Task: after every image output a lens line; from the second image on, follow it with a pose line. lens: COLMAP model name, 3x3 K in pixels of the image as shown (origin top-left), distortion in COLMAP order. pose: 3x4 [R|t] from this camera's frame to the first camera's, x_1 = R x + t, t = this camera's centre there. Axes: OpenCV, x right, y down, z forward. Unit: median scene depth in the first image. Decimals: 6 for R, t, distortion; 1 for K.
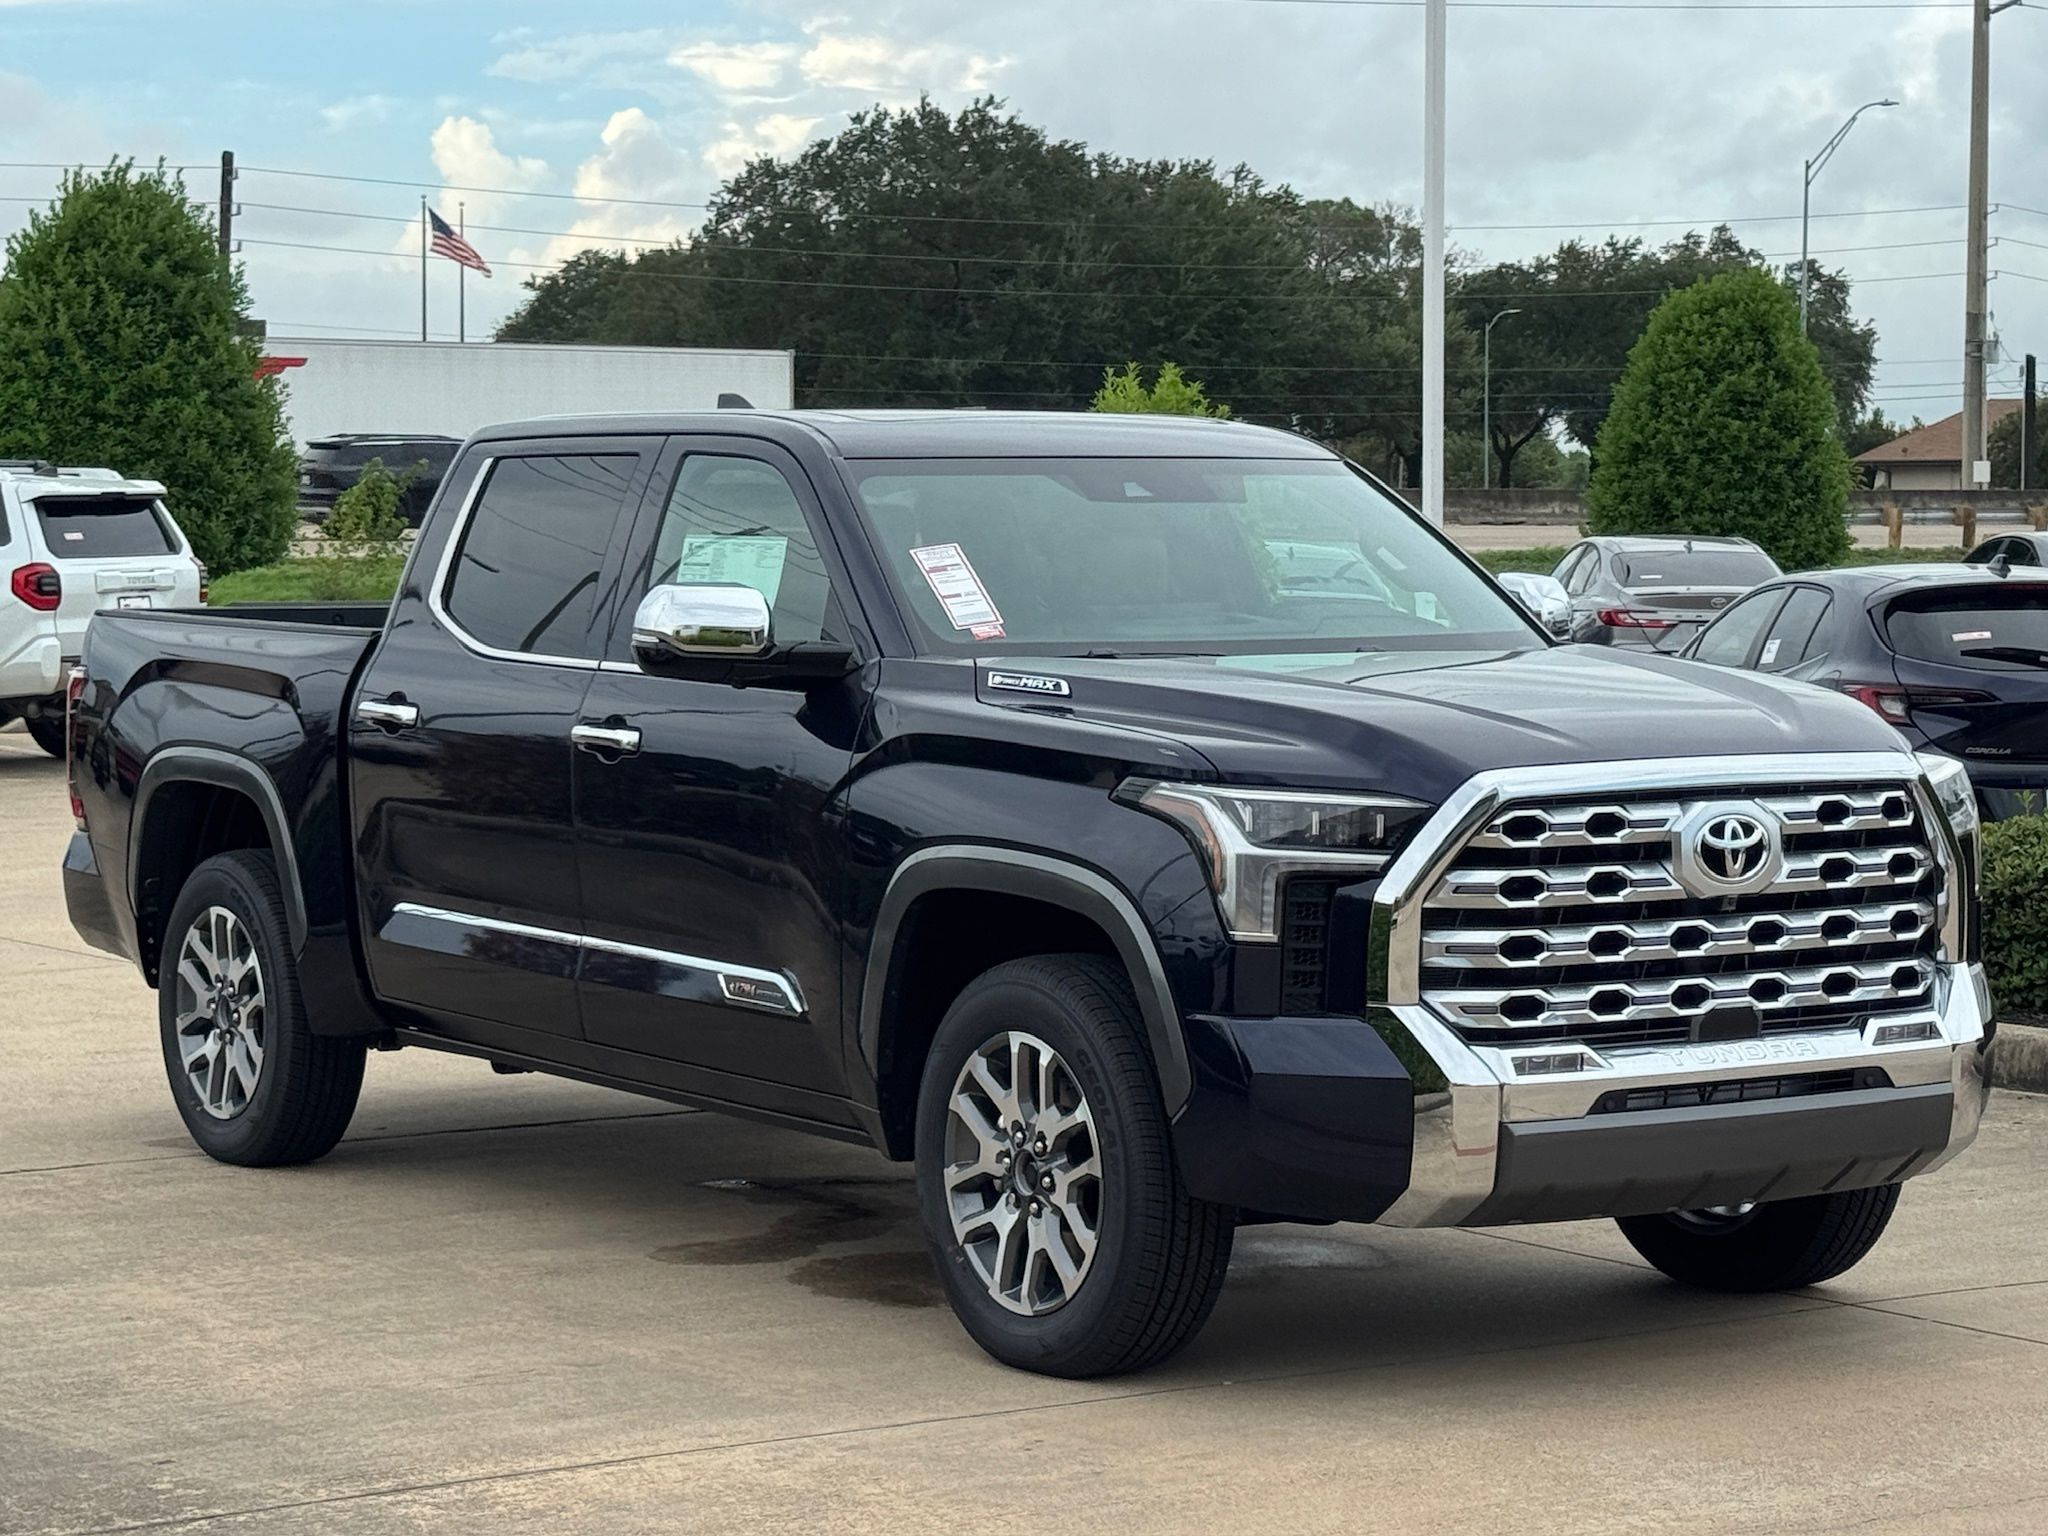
lens RADIAL K [[4871.0, 0, 1024.0], [0, 4871.0, 768.0], [0, 0, 1]] dist [0.237220, -0.062977]
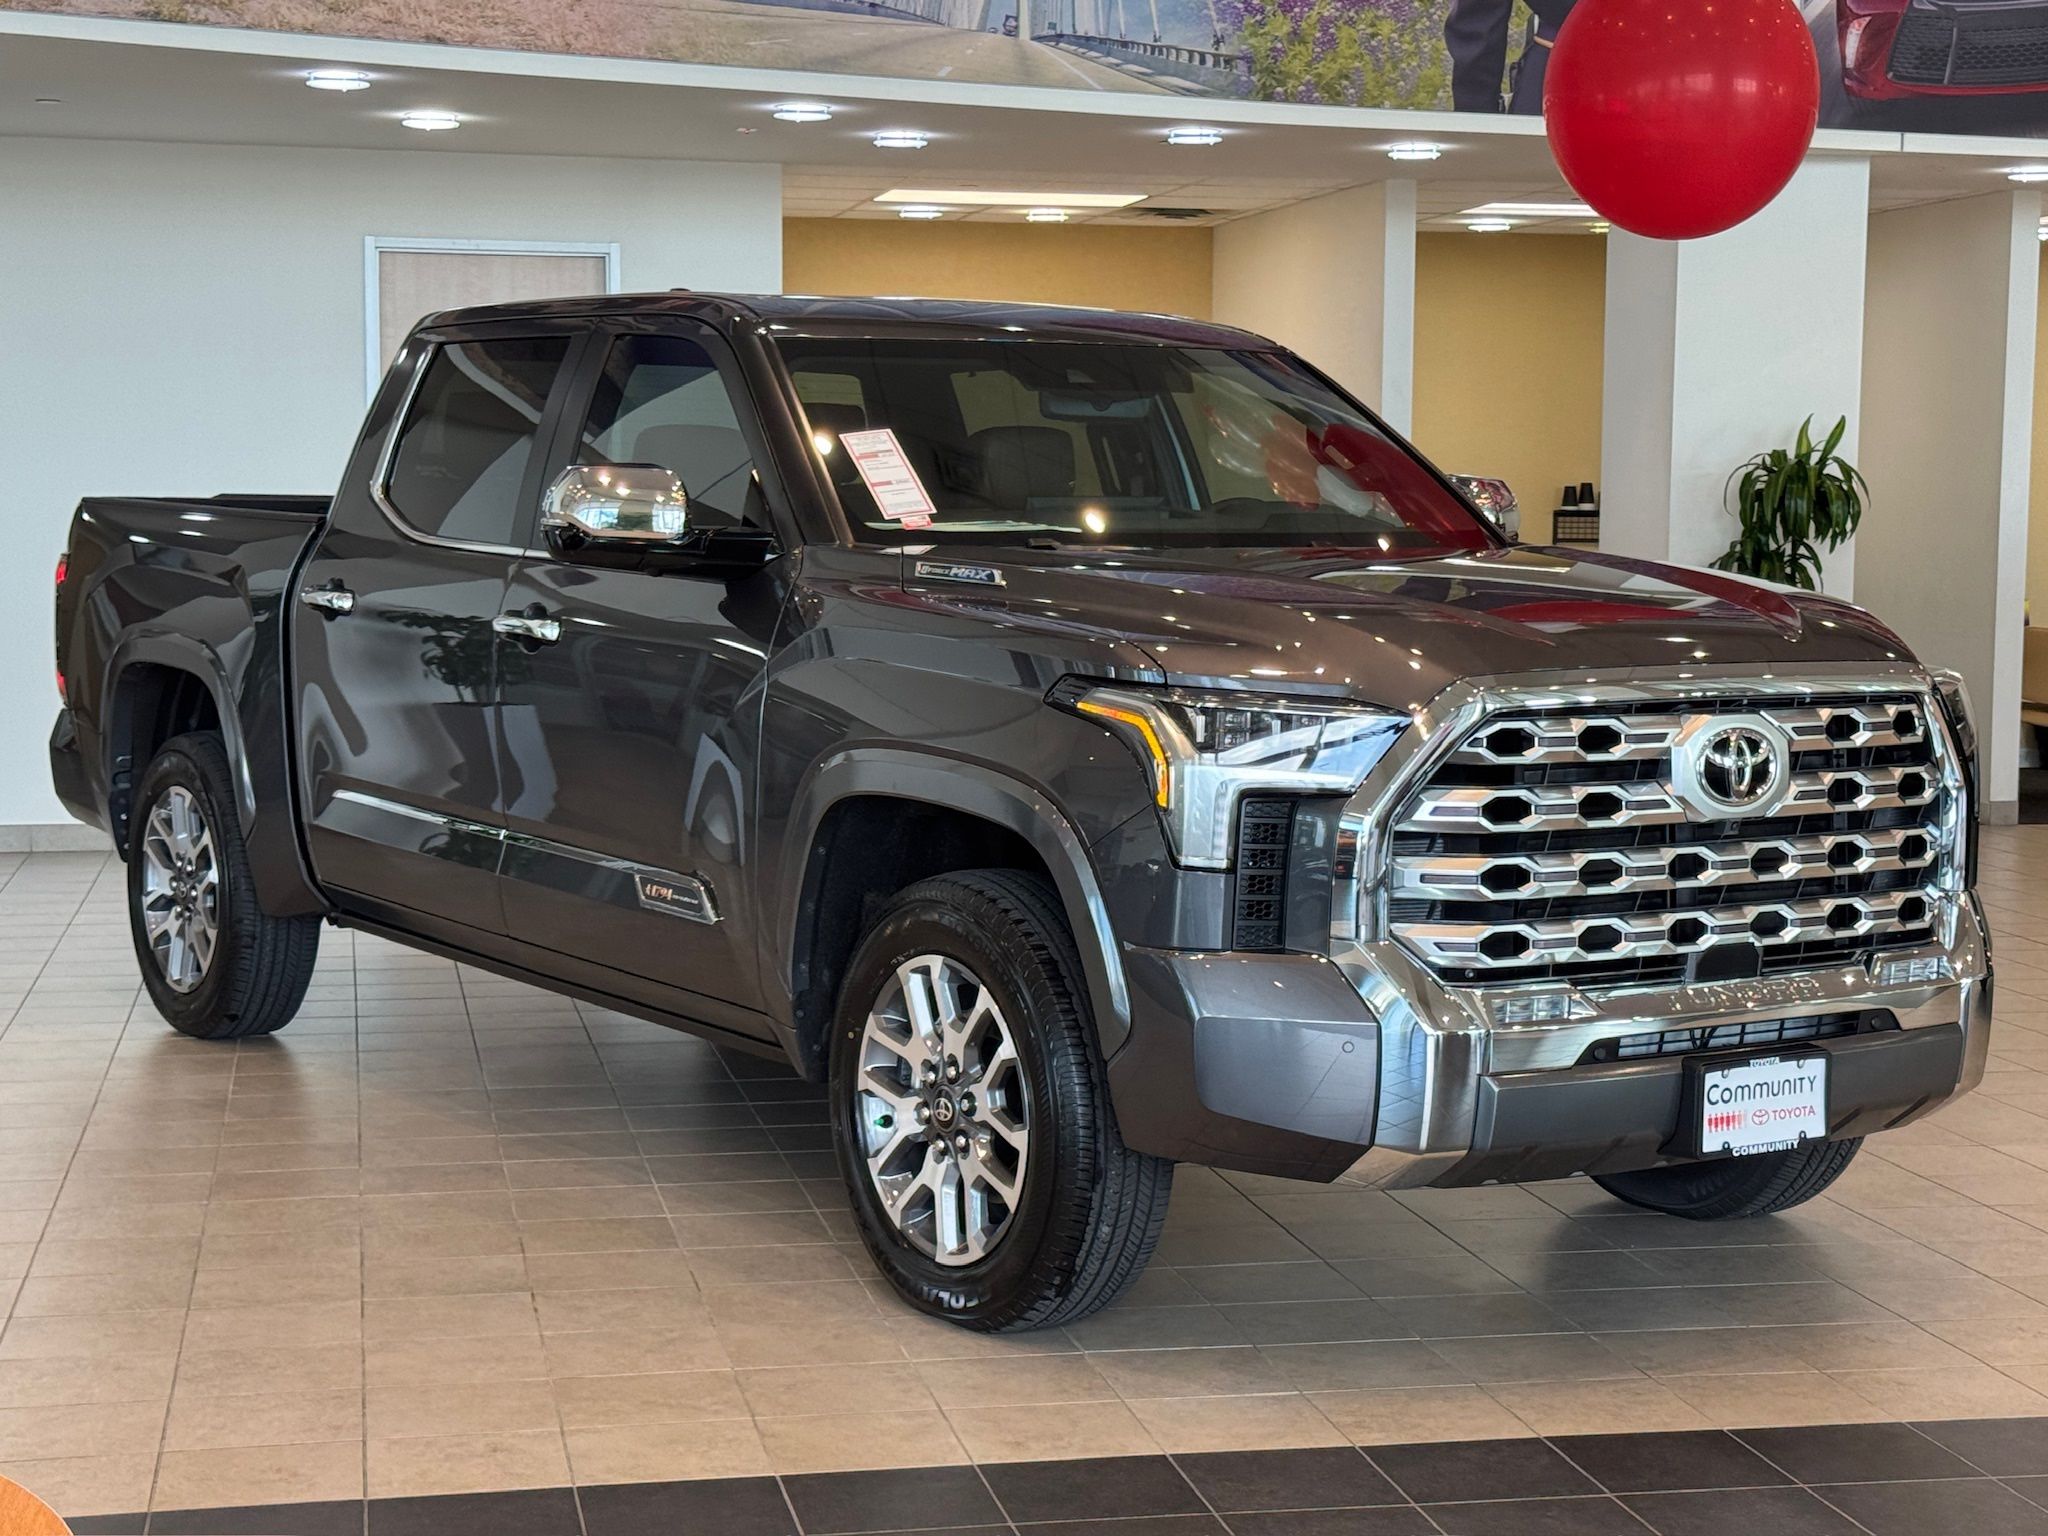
lens RADIAL K [[3393.1, 0, 1024.0], [0, 3393.1, 768.0], [0, 0, 1]] dist [0.194811, 0.092056]
pose [[0.999857, 0.015375, 0.007015, 0.009770], [-0.015579, 0.999429, 0.029977, -0.000157], [-0.006550, -0.030082, 0.999526, 0.373413]]
